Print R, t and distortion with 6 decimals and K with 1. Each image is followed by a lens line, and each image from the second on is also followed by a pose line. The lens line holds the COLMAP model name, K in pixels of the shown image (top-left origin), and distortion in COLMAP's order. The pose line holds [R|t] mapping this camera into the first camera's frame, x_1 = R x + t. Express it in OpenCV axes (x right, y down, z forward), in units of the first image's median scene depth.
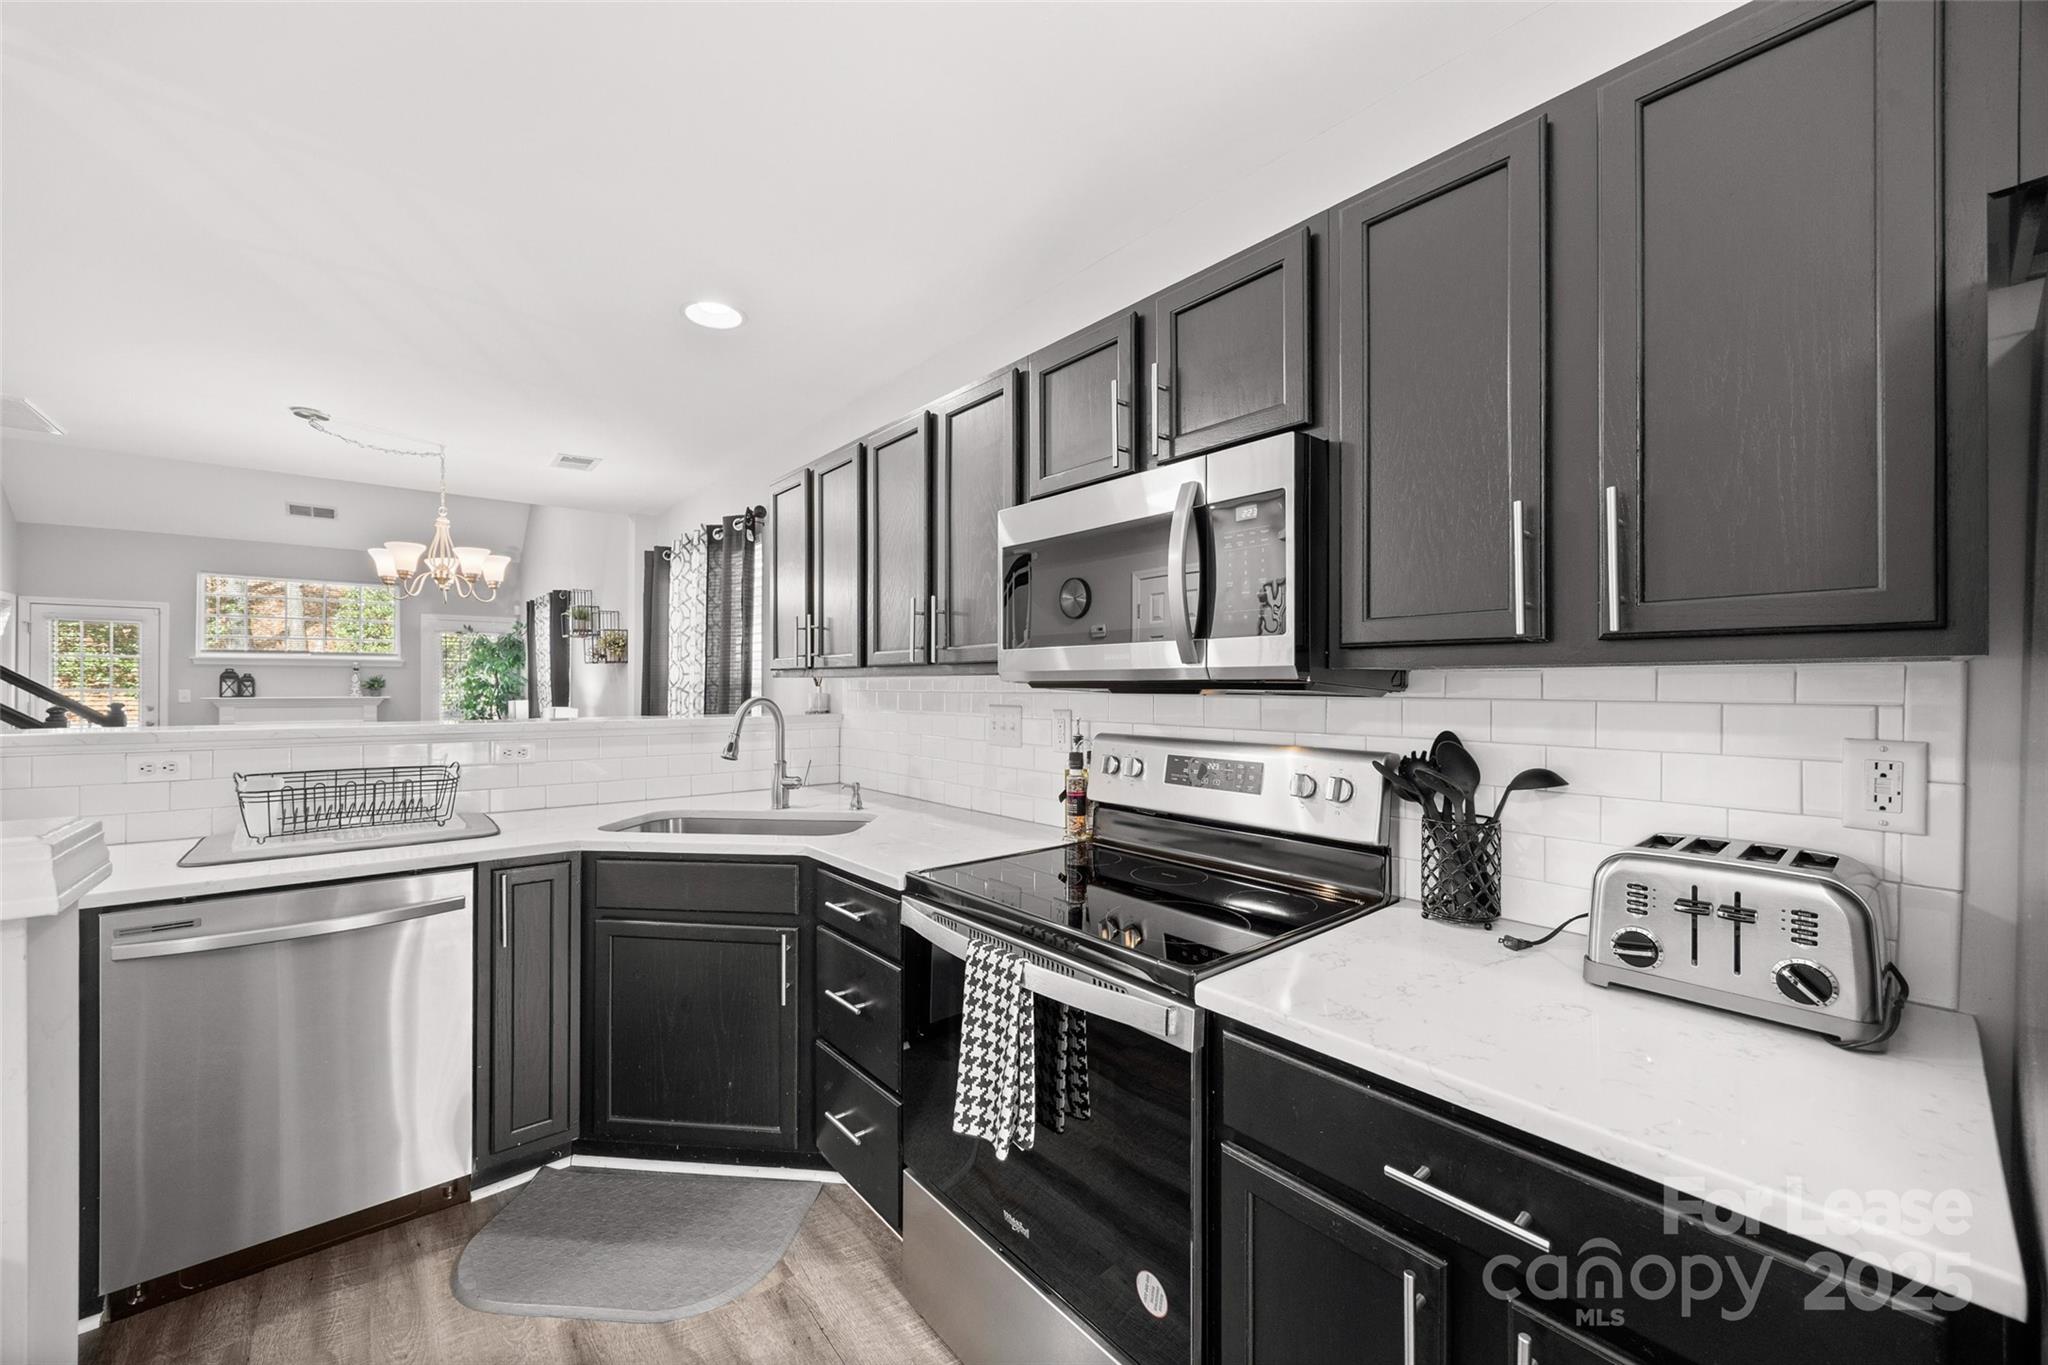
lens RADIAL K [[783.6, 0, 1022.1], [0, 783.6, 683.6], [0, 0, 1]] dist [-0.006702, 0.000978]
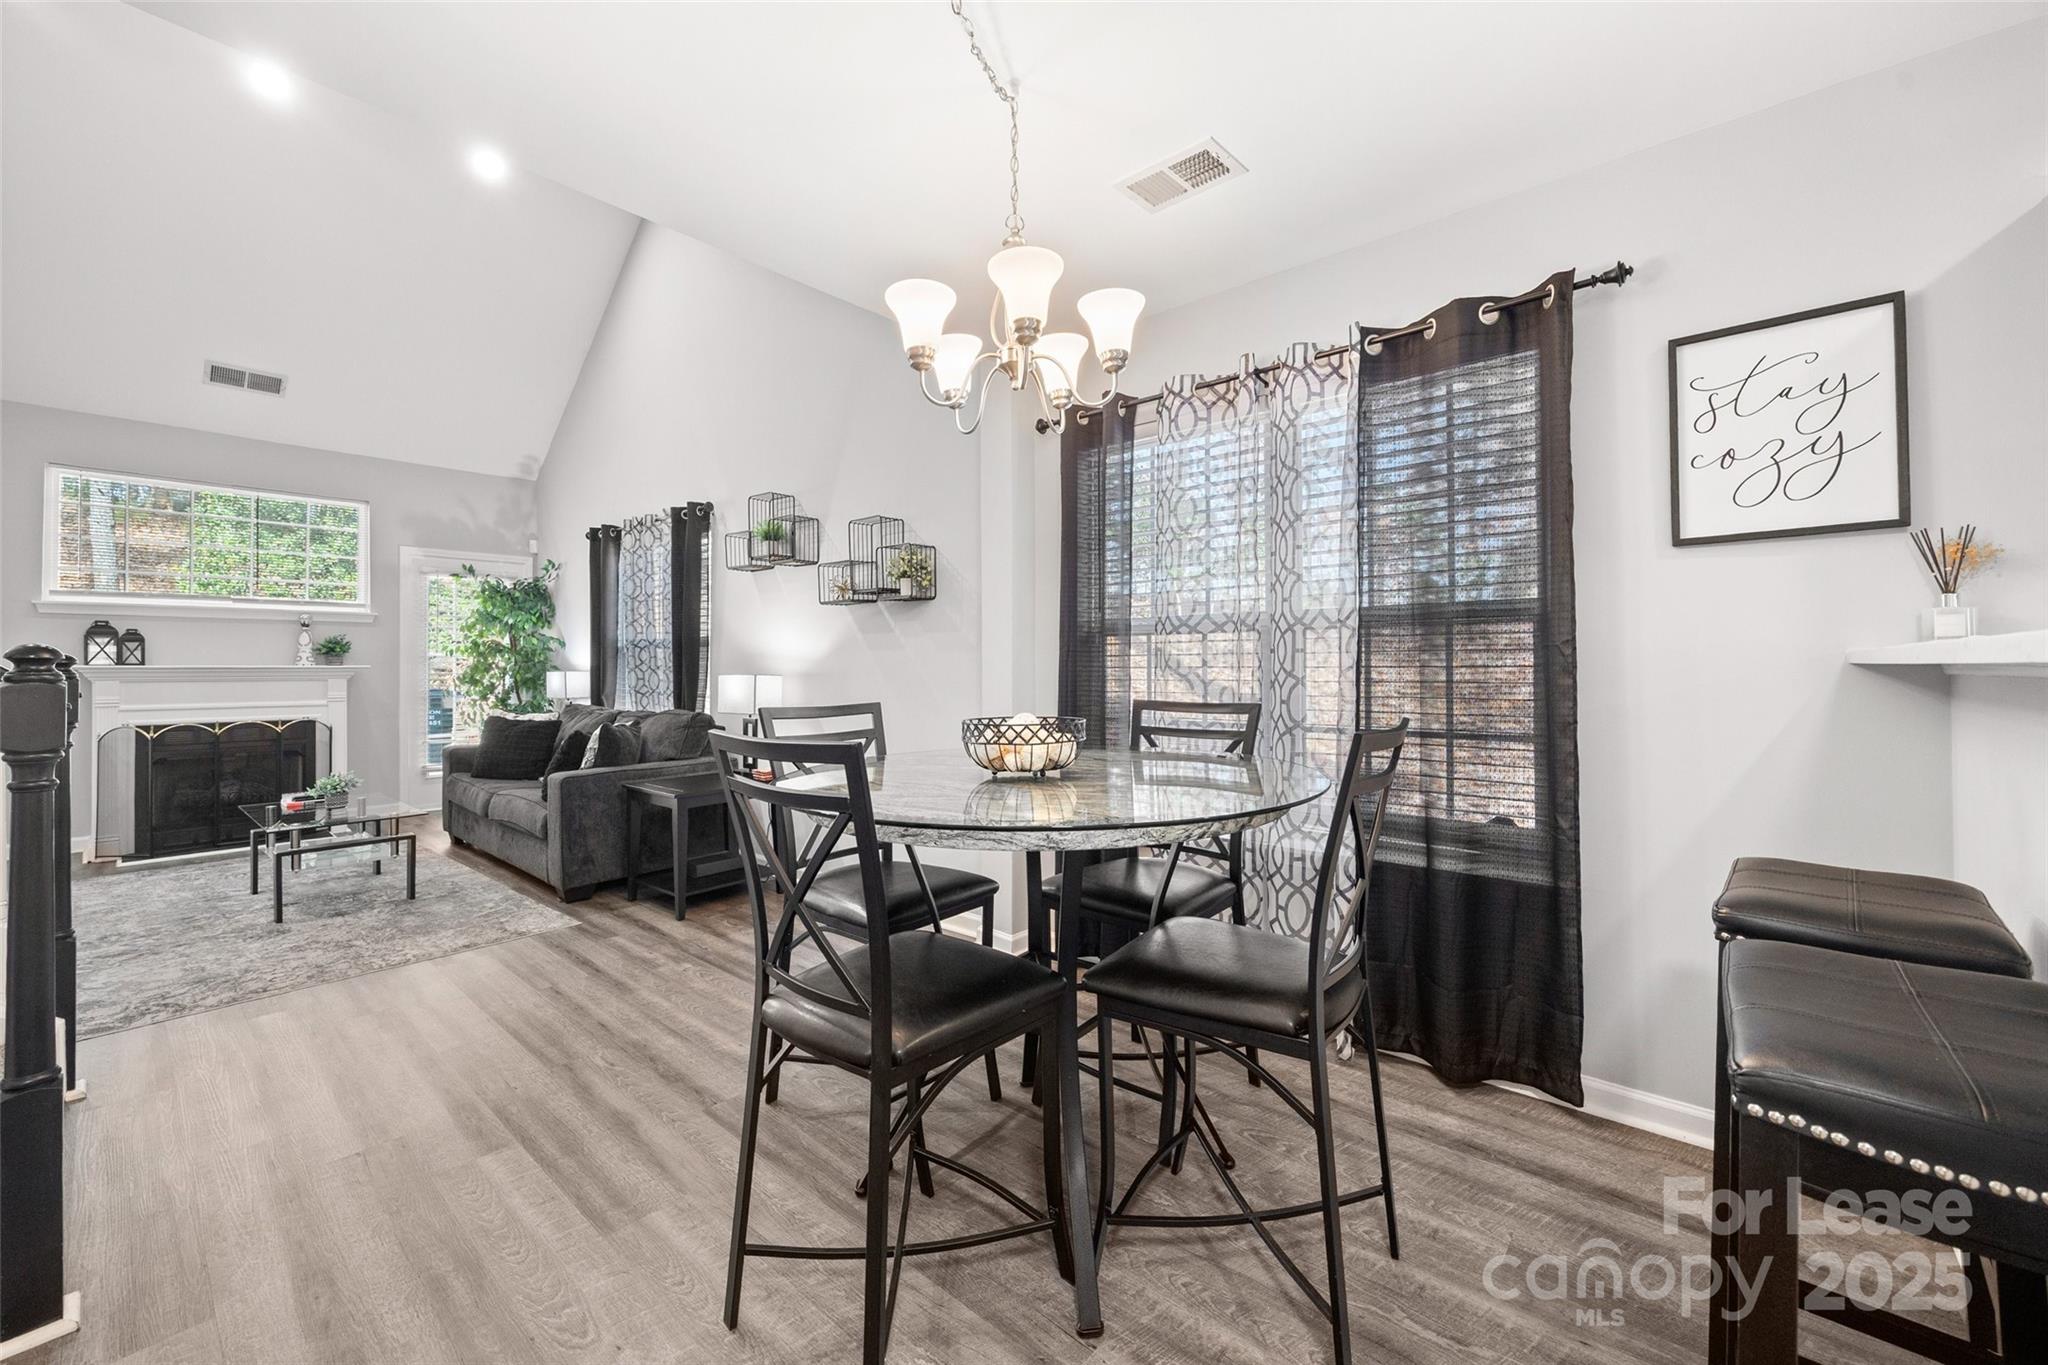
lens RADIAL K [[805.1, 0, 1025.4], [0, 805.1, 661.6], [0, 0, 1]] dist [-0.003381, -0.000363]
pose [[0.988665, -0.001633, 0.150127, -0.416511], [0.002347, 0.999987, -0.004577, 0.020983], [-0.150117, 0.004877, 0.988656, 0.273655]]
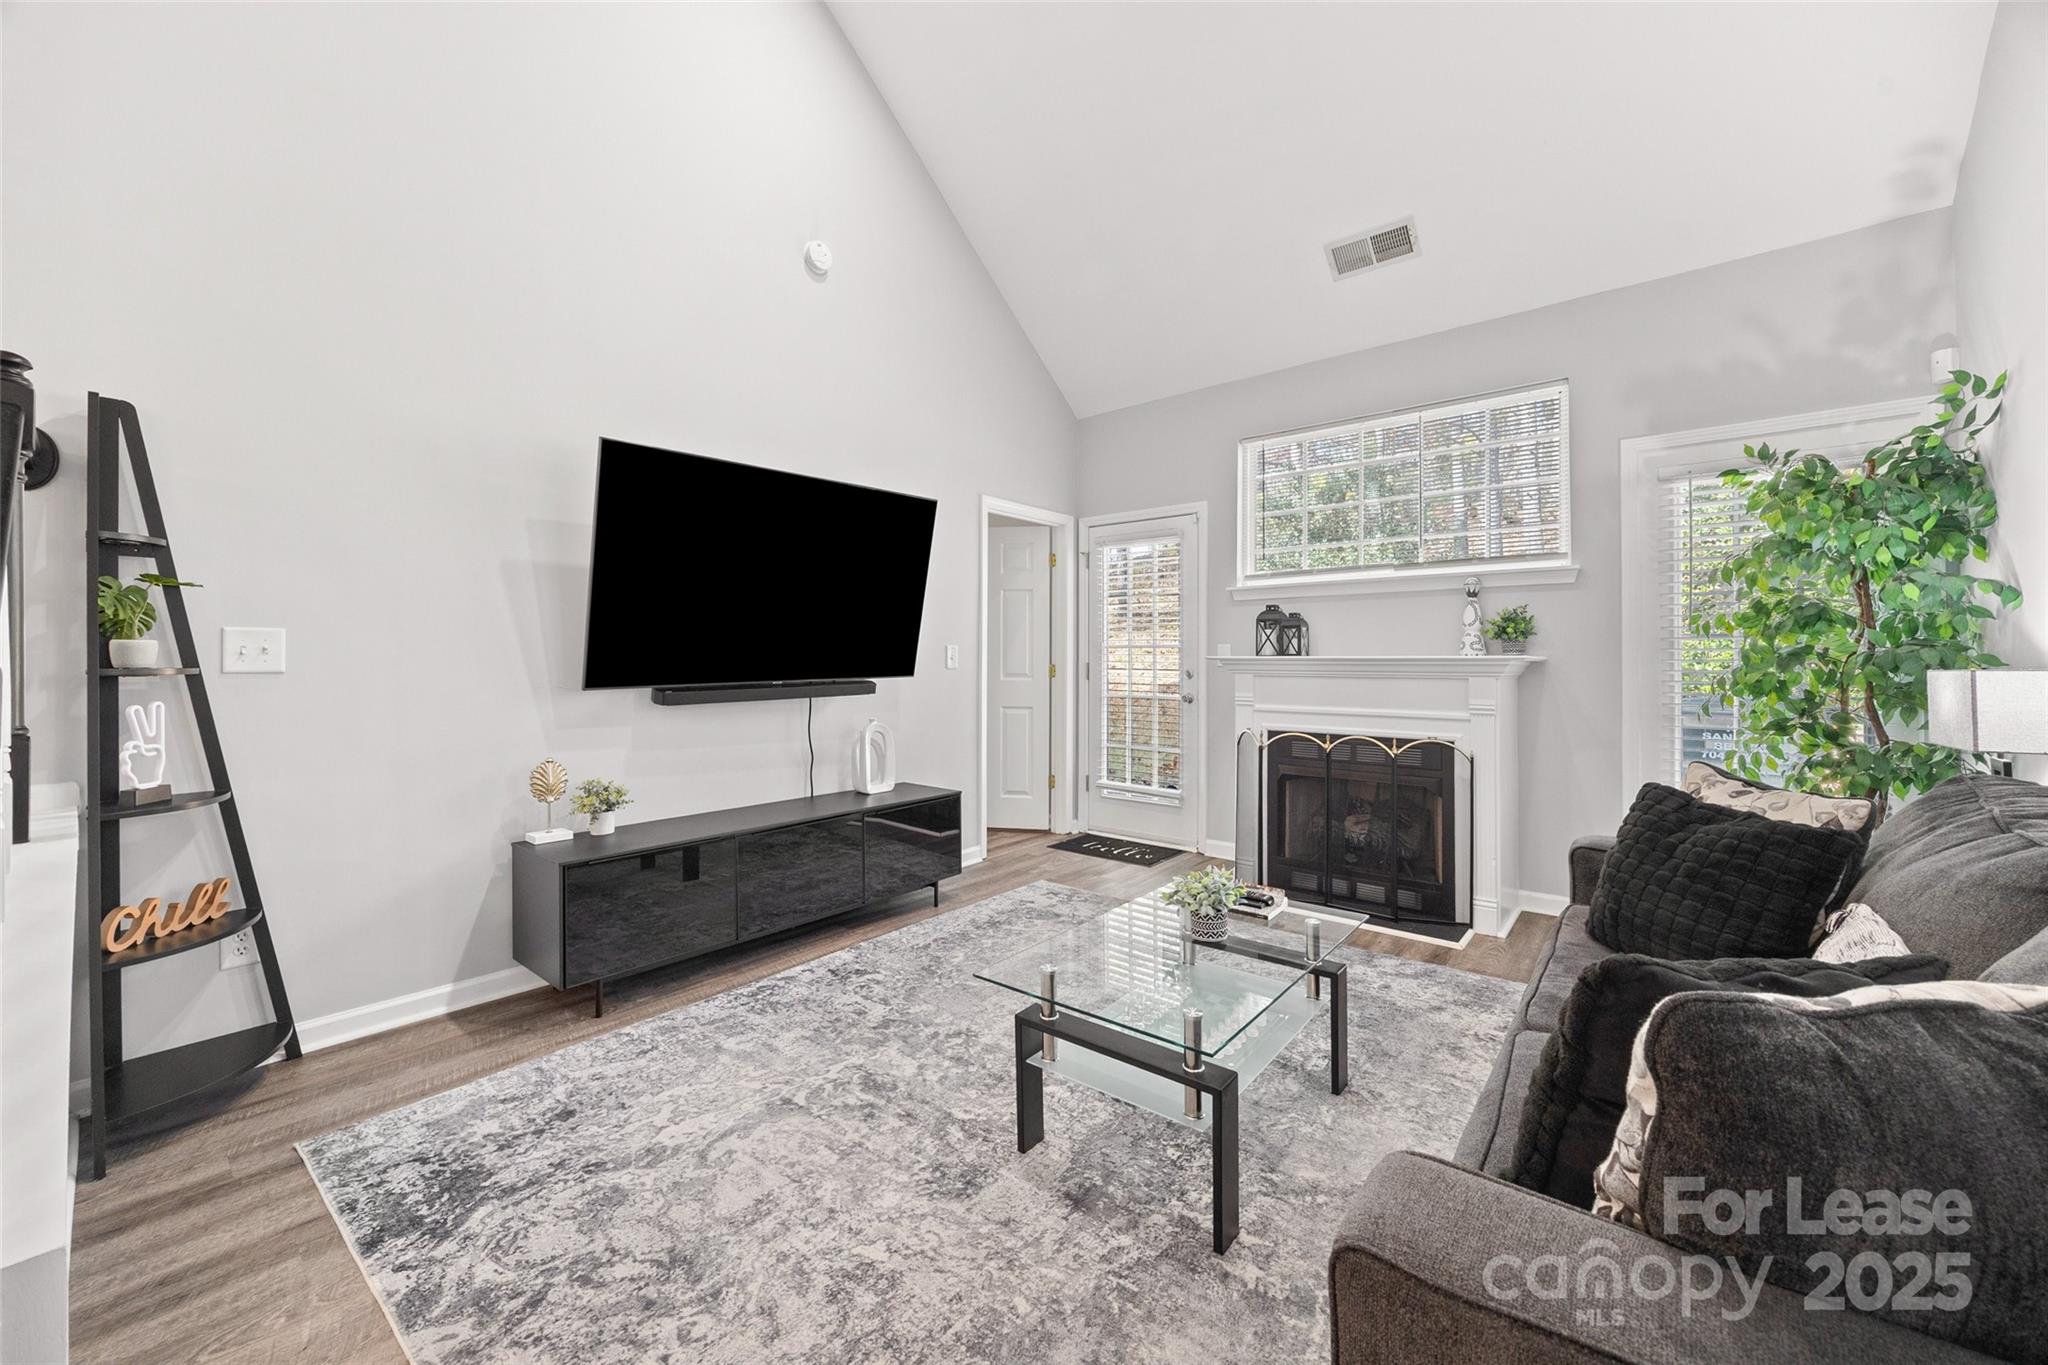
lens RADIAL K [[783.6, 0, 1020.9], [0, 783.6, 657.2], [0, 0, 1]] dist [-0.006702, 0.000978]
pose [[0.173256, -0.007777, -0.984846, -0.560173], [-0.003956, 0.999955, -0.008592, 0.025991], [0.984869, 0.005385, 0.173218, 0.811491]]
